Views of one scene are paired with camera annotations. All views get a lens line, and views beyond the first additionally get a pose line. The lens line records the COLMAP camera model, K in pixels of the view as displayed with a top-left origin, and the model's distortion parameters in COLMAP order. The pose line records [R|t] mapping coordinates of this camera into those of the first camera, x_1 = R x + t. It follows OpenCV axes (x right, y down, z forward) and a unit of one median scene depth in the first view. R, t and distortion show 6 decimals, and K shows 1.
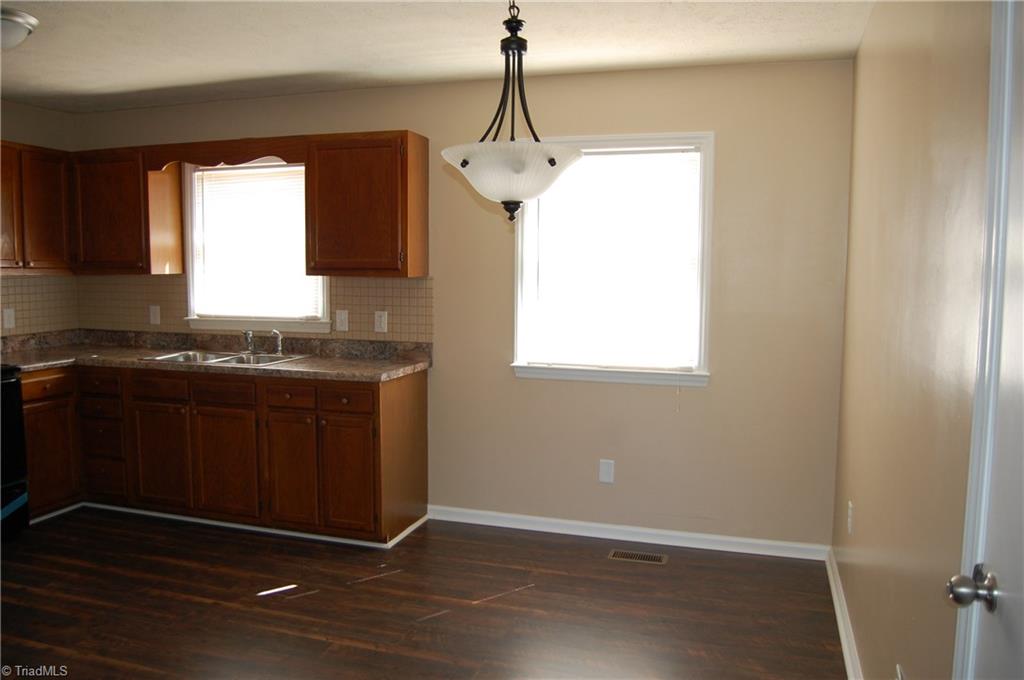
lens RADIAL K [[811.3, 0, 508.4], [0, 811.3, 344.4], [0, 0, 1]] dist [-0.092291, 0.025044]
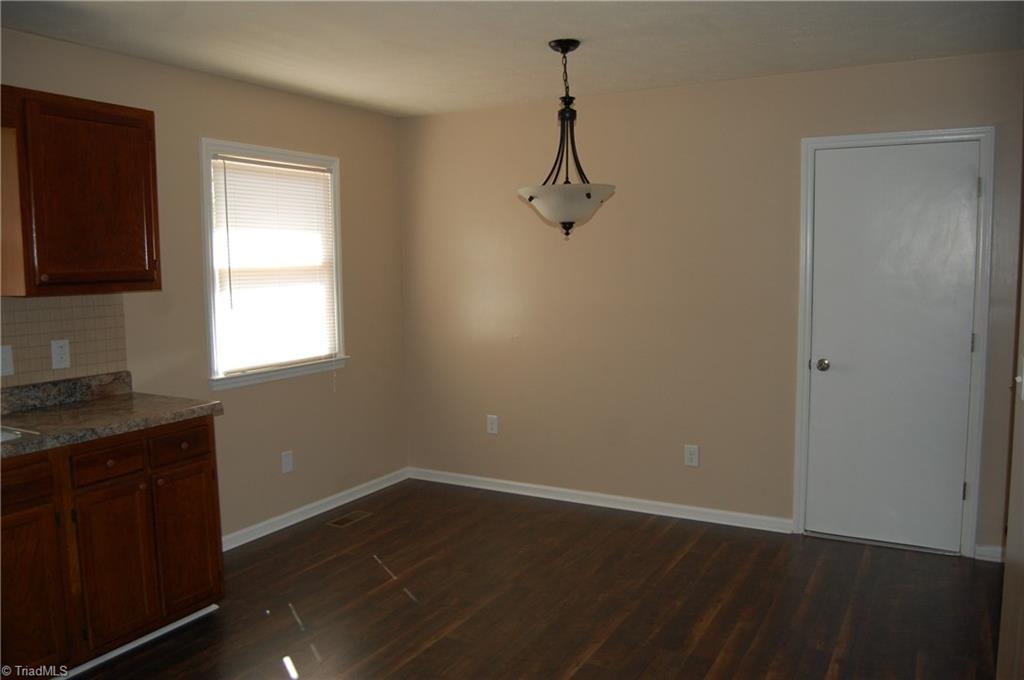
lens RADIAL K [[811.3, 0, 509.4], [0, 811.3, 342.3], [0, 0, 1]] dist [-0.092291, 0.025044]
pose [[0.183268, -0.106894, 0.977234, -0.846315], [0.112630, 0.989808, 0.087147, -0.059675], [-0.976590, 0.094095, 0.193440, 0.491685]]
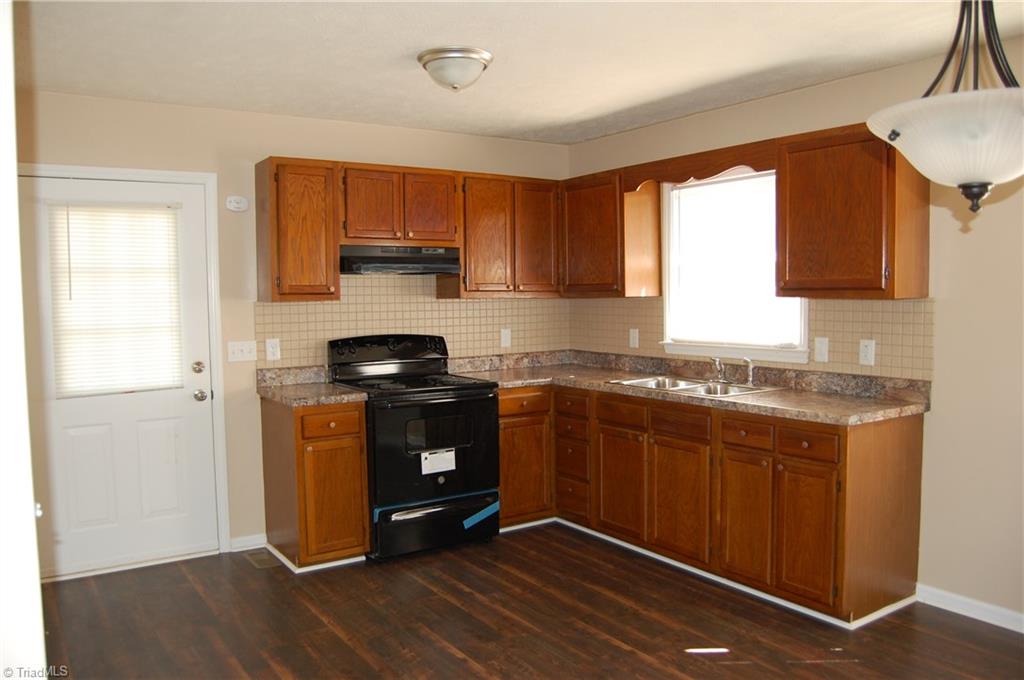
lens RADIAL K [[811.3, 0, 490.9], [0, 811.3, 343.3], [0, 0, 1]] dist [-0.092291, 0.025044]
pose [[0.773725, 0.024332, -0.633054, 0.065091], [-0.045888, 0.998790, -0.017696, -0.005546], [0.631858, 0.042741, 0.773905, 0.132207]]
